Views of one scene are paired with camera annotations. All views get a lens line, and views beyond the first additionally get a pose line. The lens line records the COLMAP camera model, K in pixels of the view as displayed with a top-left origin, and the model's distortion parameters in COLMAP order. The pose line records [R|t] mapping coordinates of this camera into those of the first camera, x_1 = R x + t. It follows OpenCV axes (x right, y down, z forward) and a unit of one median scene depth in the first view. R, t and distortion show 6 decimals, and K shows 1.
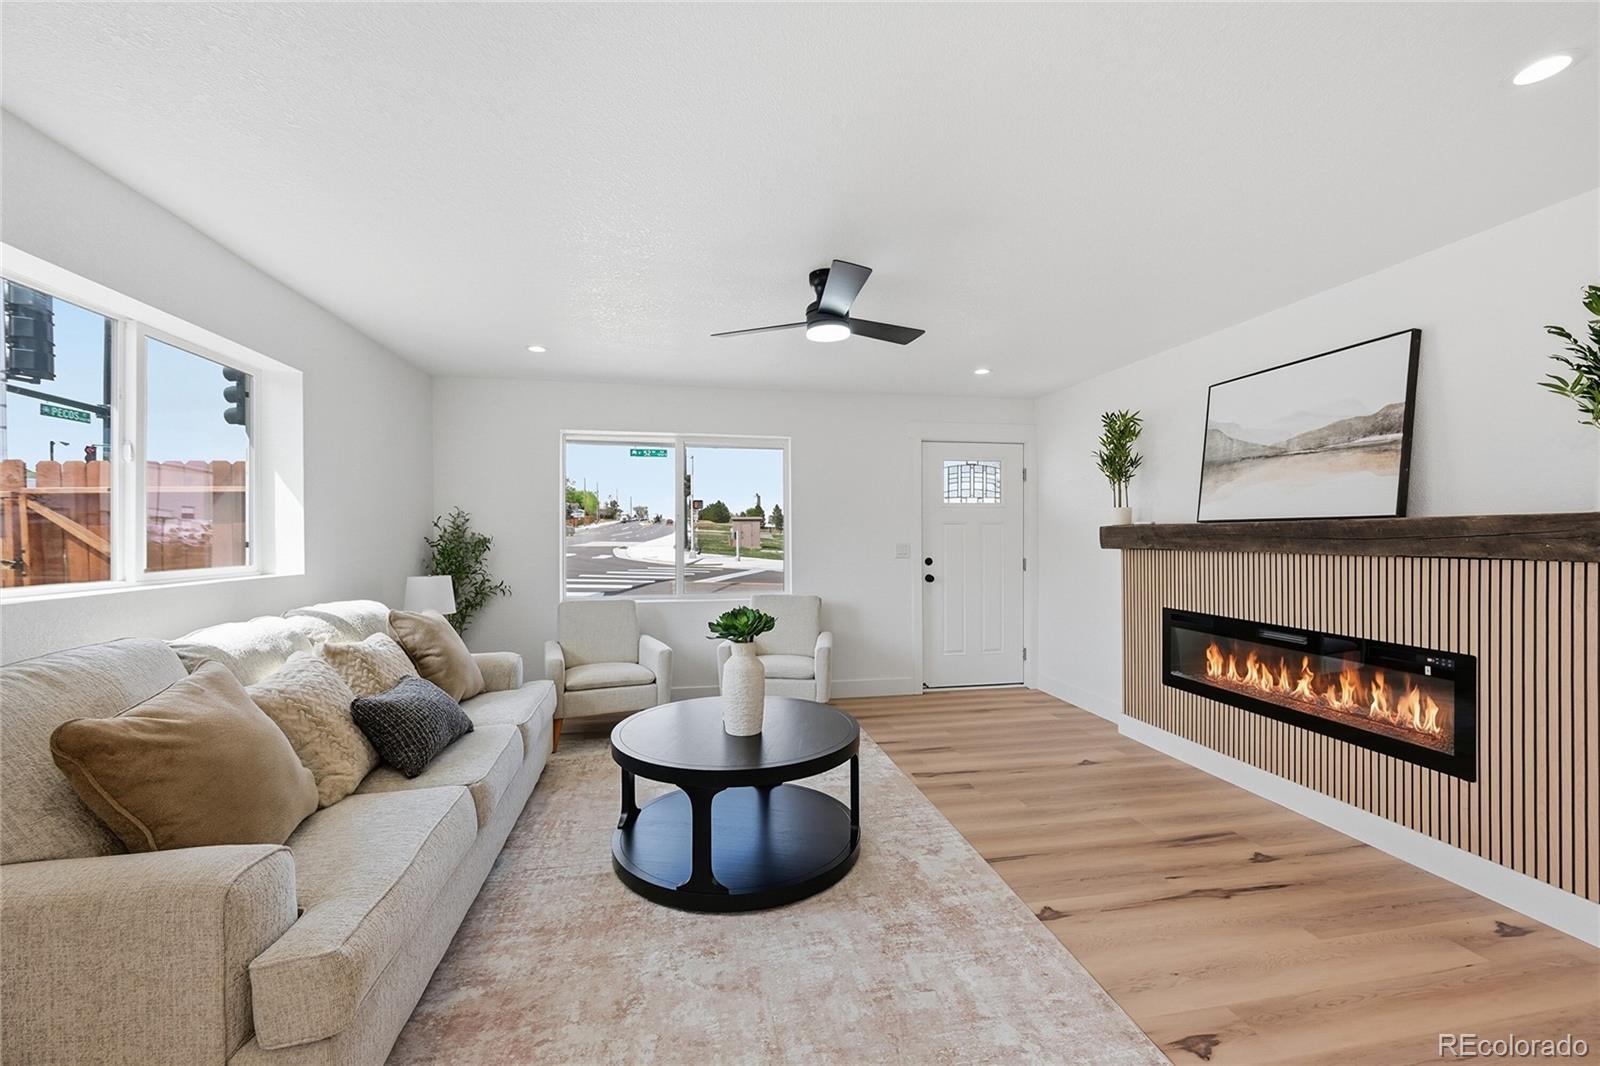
lens RADIAL K [[639.0, 0, 797.4], [0, 639.0, 527.9], [0, 0, 1]] dist [-0.002032, 0.000089]
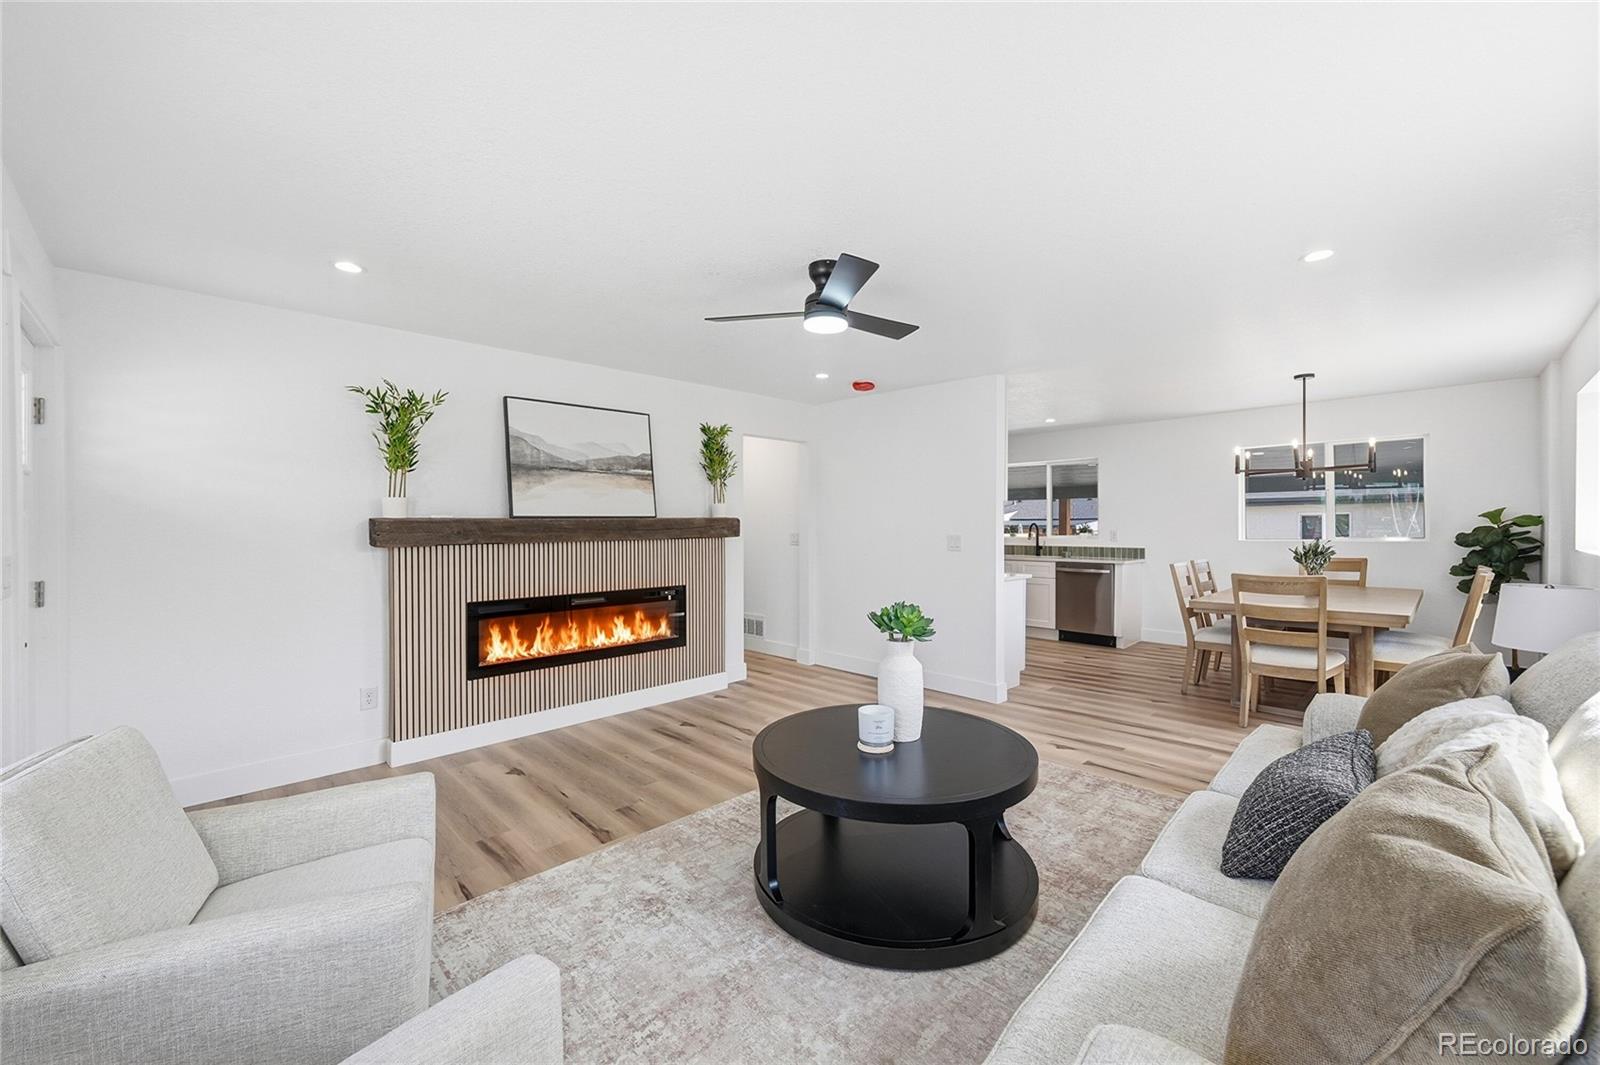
lens RADIAL K [[639.0, 0, 797.4], [0, 639.0, 527.4], [0, 0, 1]] dist [-0.002032, 0.000089]
pose [[-0.558402, 0.000247, 0.829570, -0.638458], [-0.001204, 0.999999, -0.001108, 0.010113], [-0.829570, -0.001617, -0.558401, 1.359143]]
